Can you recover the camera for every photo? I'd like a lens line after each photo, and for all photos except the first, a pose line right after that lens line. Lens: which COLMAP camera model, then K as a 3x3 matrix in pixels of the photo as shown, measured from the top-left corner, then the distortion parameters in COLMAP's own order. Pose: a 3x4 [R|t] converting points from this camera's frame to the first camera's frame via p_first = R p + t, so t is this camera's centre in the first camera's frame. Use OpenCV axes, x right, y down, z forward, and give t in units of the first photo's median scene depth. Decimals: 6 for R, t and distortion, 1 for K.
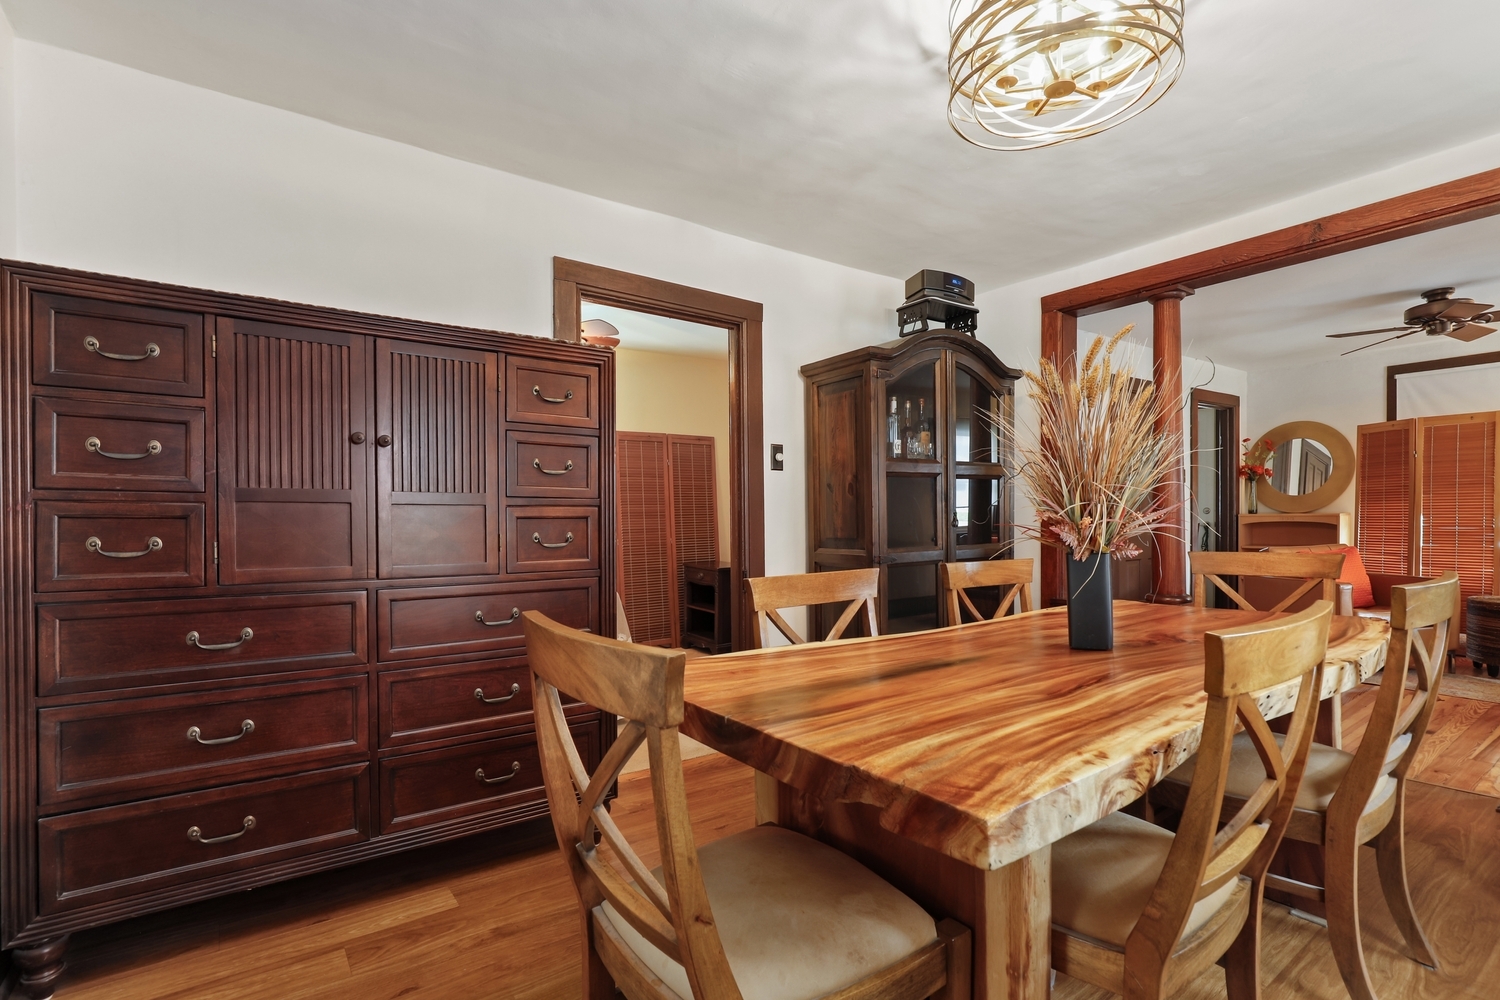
lens RADIAL K [[695.9, 0, 759.8], [0, 695.9, 510.2], [0, 0, 1]] dist [-0.024151, 0.006626]
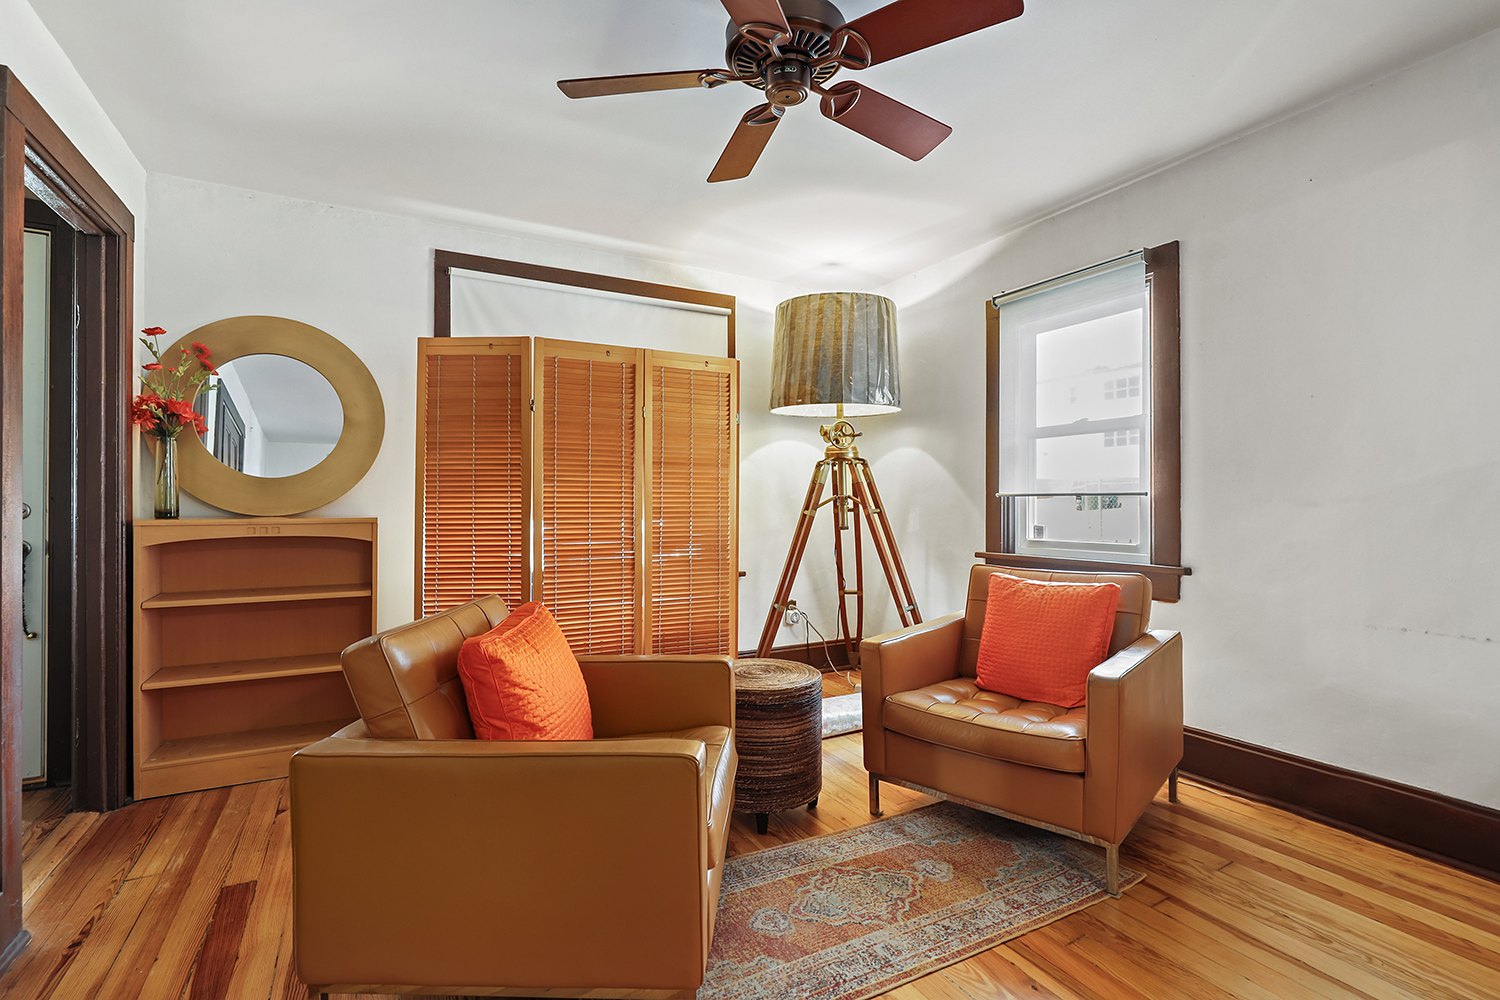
lens RADIAL K [[695.9, 0, 759.8], [0, 695.9, 505.3], [0, 0, 1]] dist [-0.024151, 0.006626]
pose [[0.105244, 0.007381, 0.994419, 0.359103], [-0.001738, 0.999972, -0.007238, -0.000757], [-0.994445, -0.000967, 0.105254, 0.620140]]
